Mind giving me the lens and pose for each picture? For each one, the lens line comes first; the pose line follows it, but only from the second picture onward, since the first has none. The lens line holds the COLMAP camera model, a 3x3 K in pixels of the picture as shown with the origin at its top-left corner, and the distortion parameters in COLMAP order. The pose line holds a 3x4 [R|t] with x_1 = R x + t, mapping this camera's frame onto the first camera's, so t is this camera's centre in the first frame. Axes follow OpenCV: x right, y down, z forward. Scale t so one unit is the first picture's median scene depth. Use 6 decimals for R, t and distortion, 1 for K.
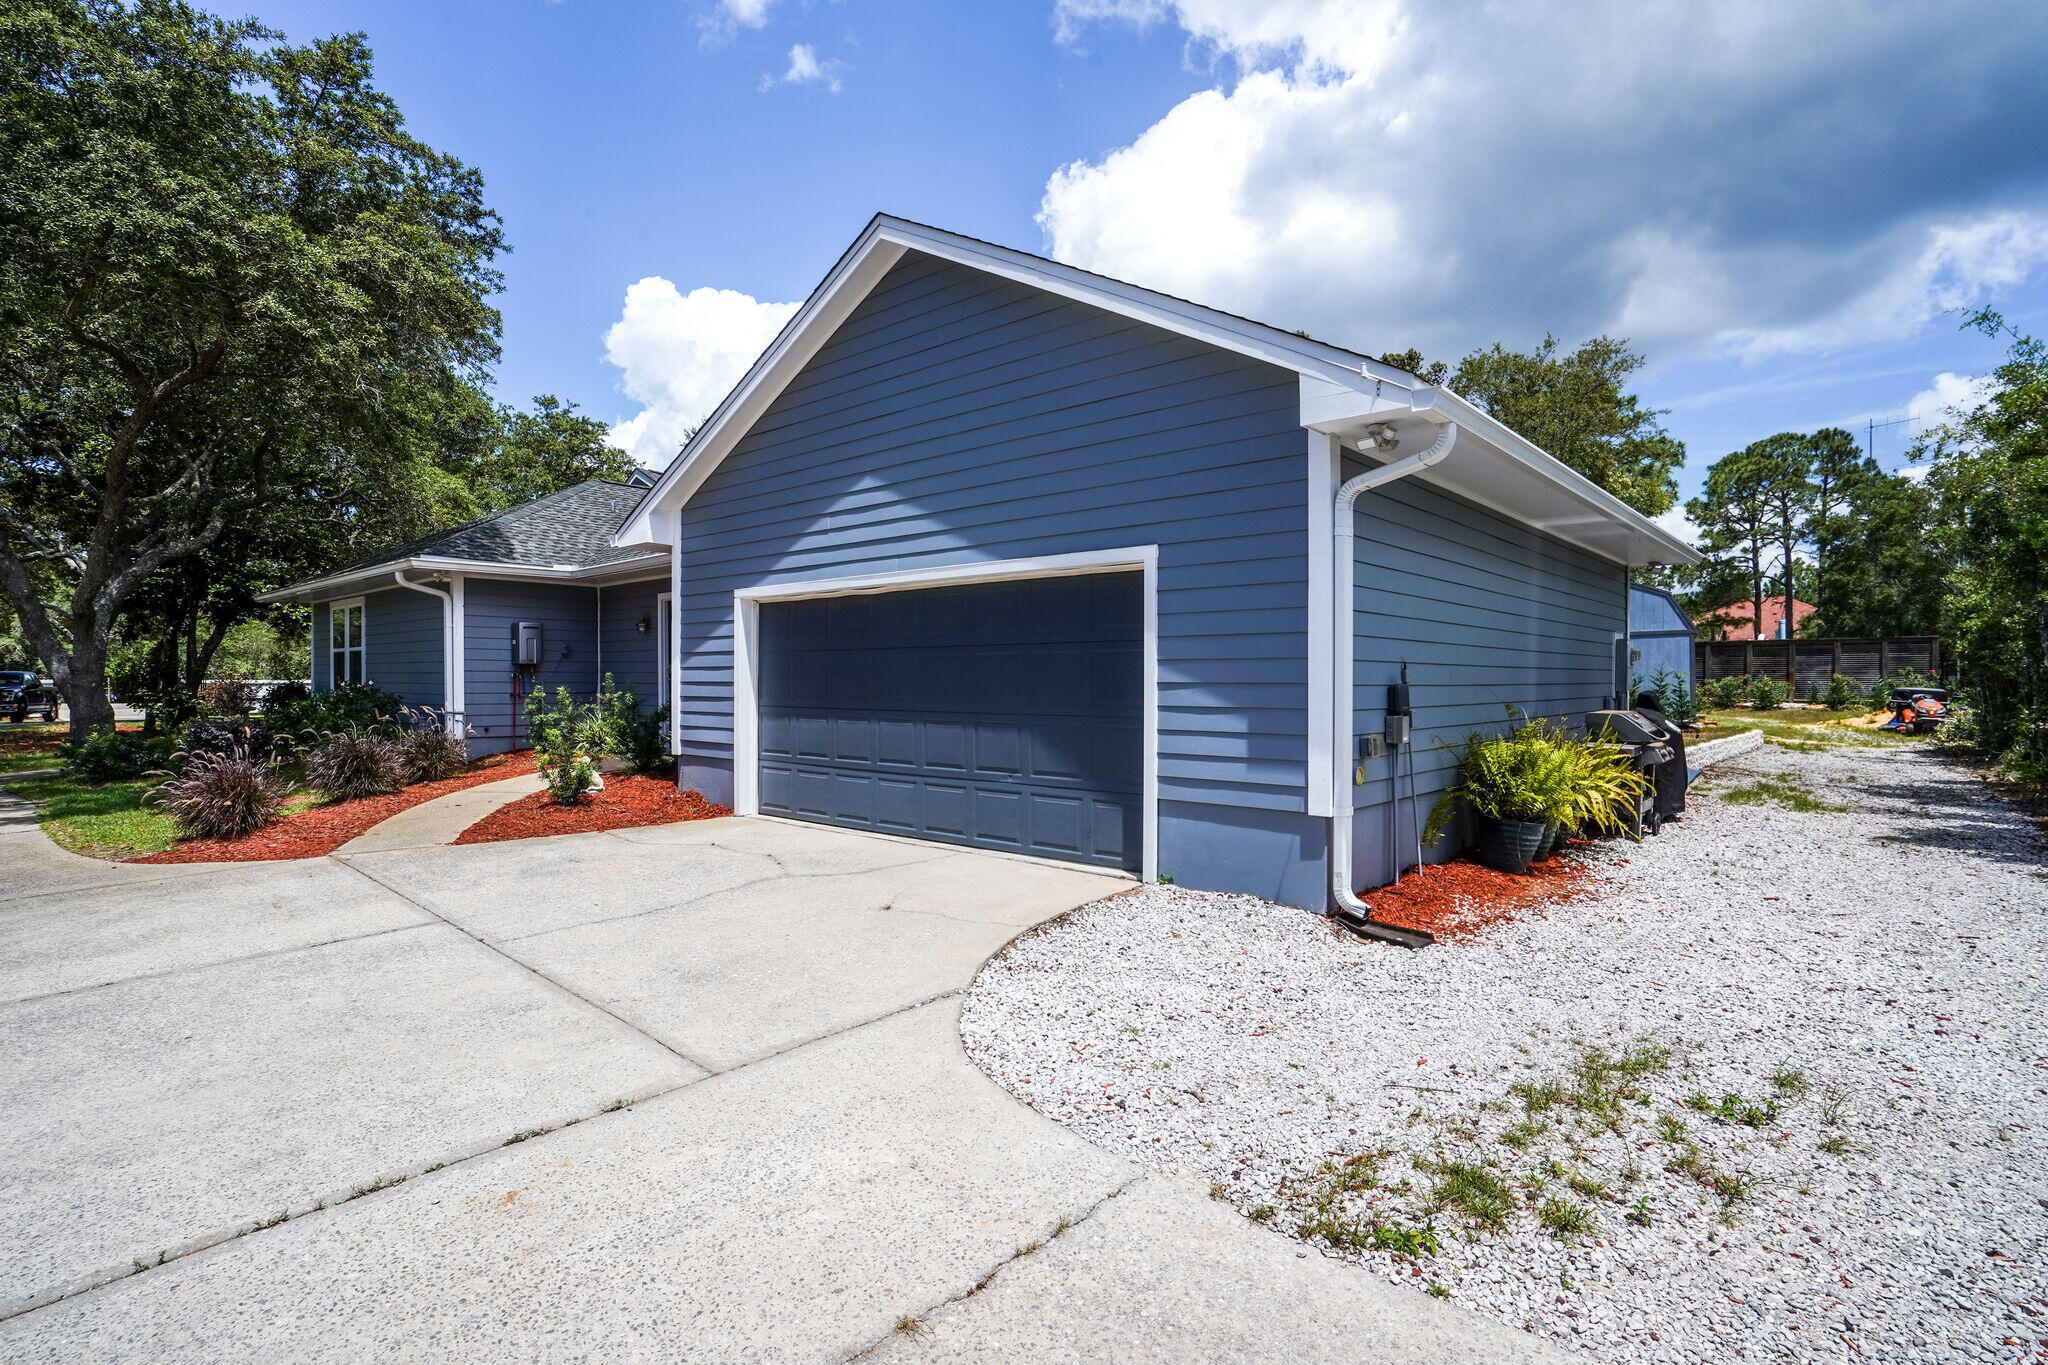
lens RADIAL K [[994.2, 0, 1024.0], [0, 994.2, 682.5], [0, 0, 1]] dist [-0.000357, 0.000126]
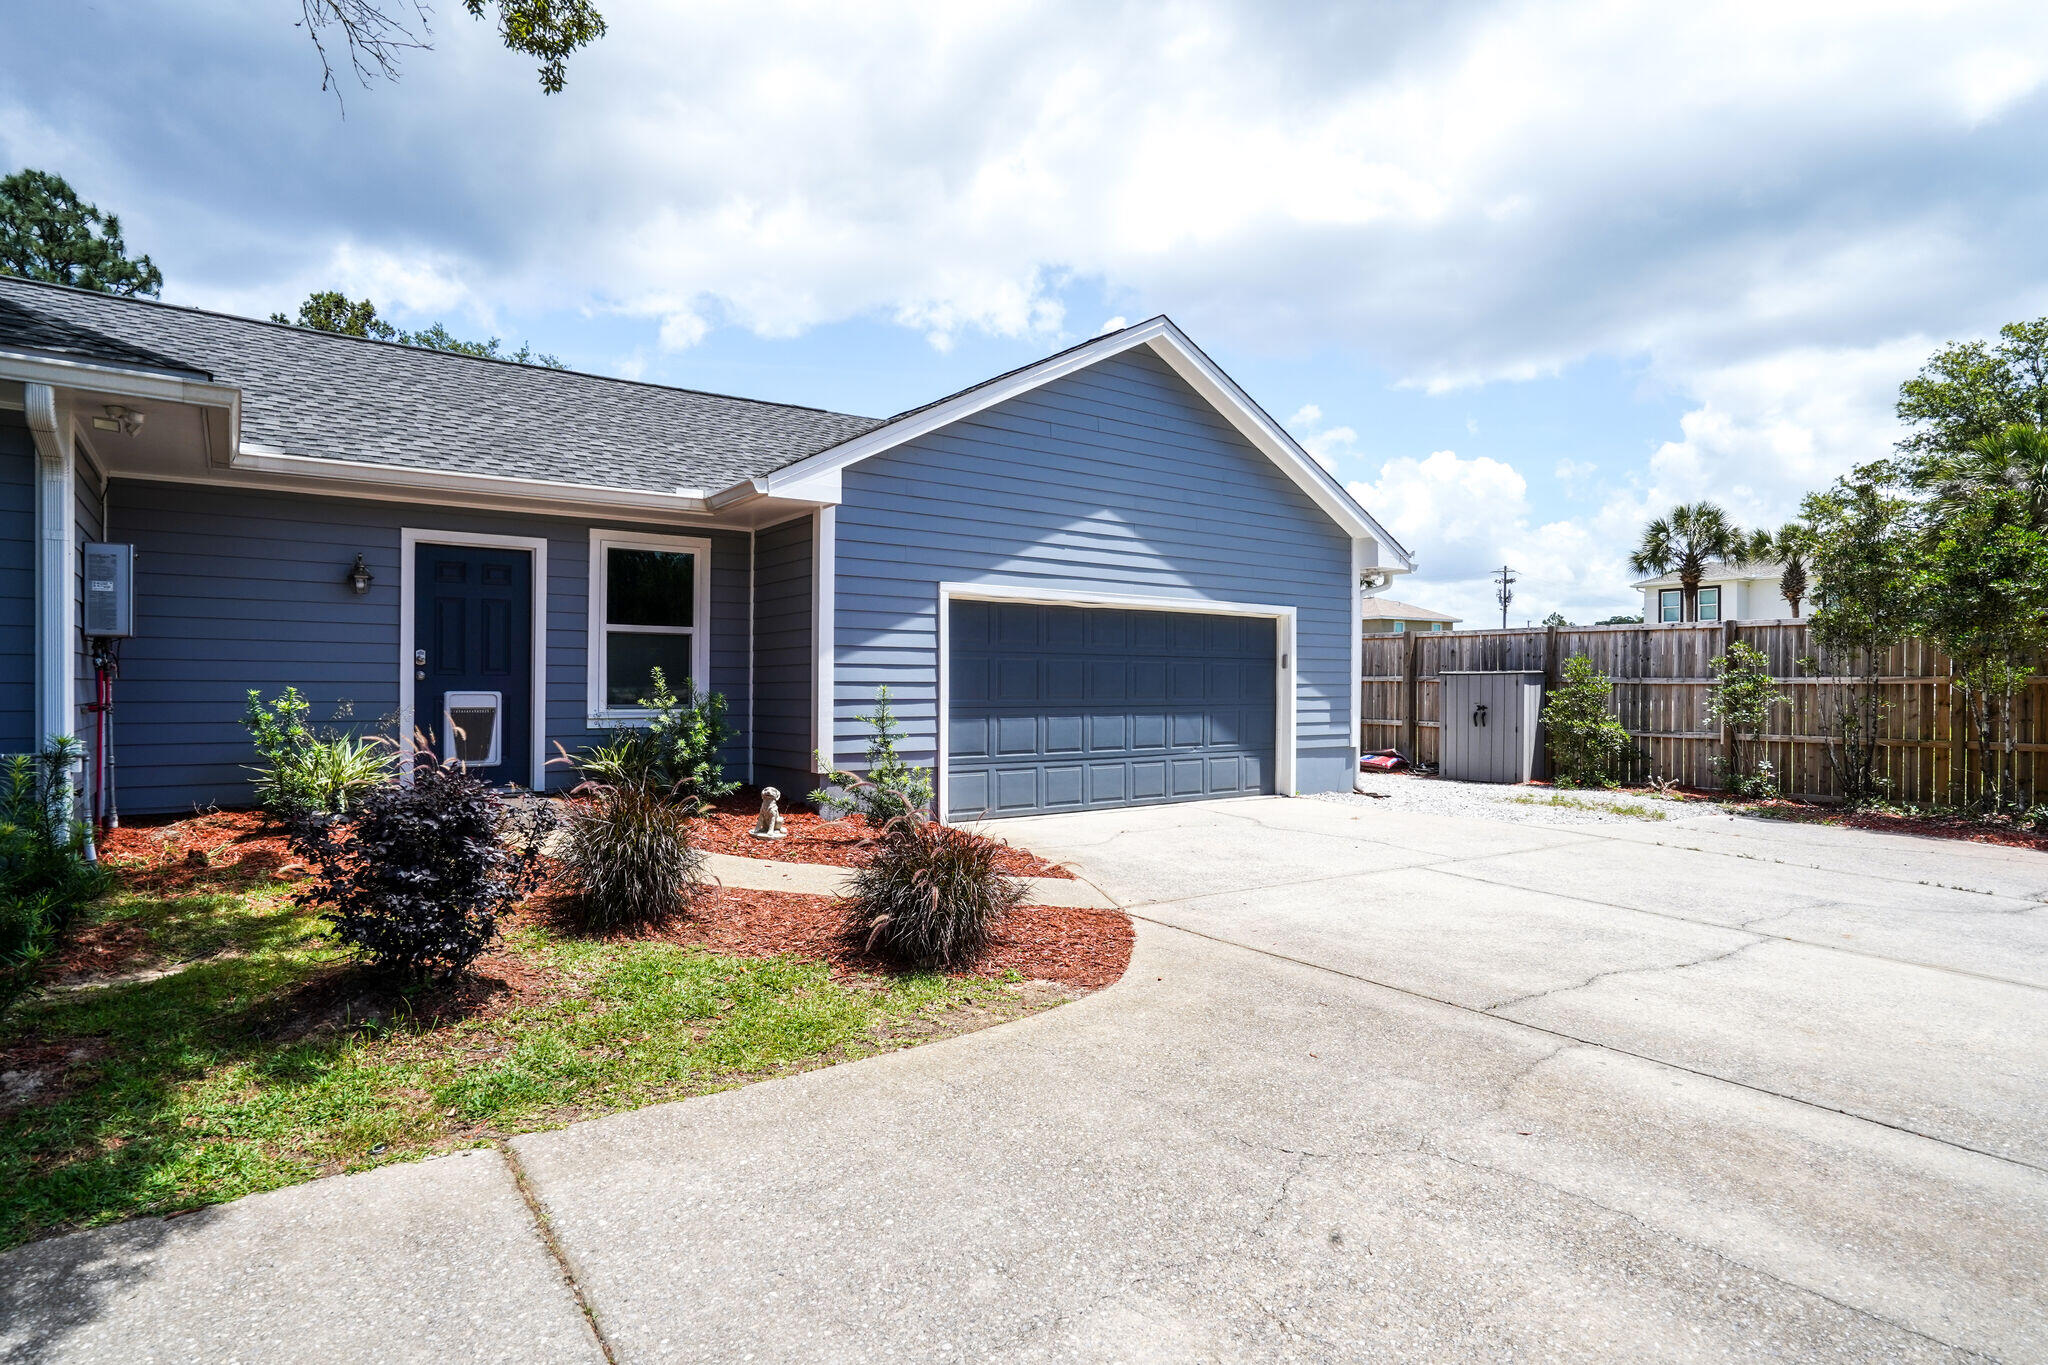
lens RADIAL K [[1047.8, 0, 1024.0], [0, 1047.8, 682.5], [0, 0, 1]] dist [0.000746, 0.000022]
pose [[0.220876, -0.002699, 0.975298, -1.541443], [-0.005999, 0.999973, 0.004126, -0.006241], [-0.975283, -0.006762, 0.220854, 0.900025]]
